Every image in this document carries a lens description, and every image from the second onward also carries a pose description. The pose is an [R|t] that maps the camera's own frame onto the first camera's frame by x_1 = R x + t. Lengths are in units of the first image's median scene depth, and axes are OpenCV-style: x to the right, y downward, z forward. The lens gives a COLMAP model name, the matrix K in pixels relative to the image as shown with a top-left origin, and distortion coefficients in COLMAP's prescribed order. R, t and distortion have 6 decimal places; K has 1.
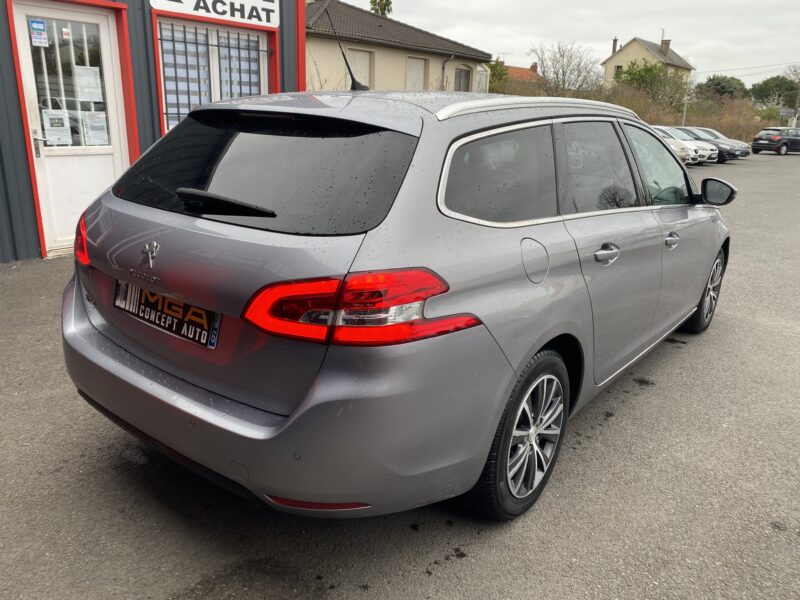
lens RADIAL K [[608.3, 0, 394.3], [0, 608.3, 298.2], [0, 0, 1]] dist [-0.001948, -0.006983]
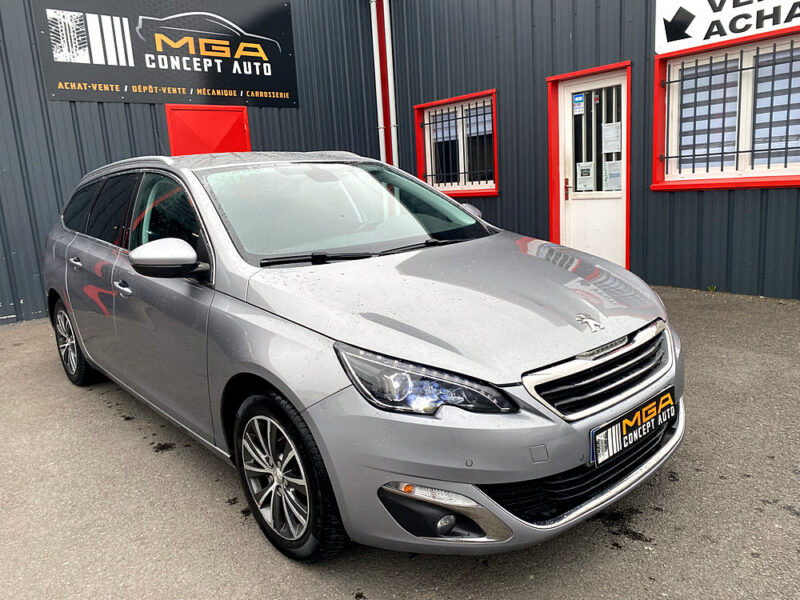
lens RADIAL K [[608.3, 0, 394.3], [0, 608.3, 298.2], [0, 0, 1]] dist [-0.001948, -0.006983]
pose [[-0.191067, 0.183366, -0.964298, 0.726911], [-0.208704, 0.952345, 0.222446, -0.231555], [0.959133, 0.243755, -0.143693, 0.836645]]
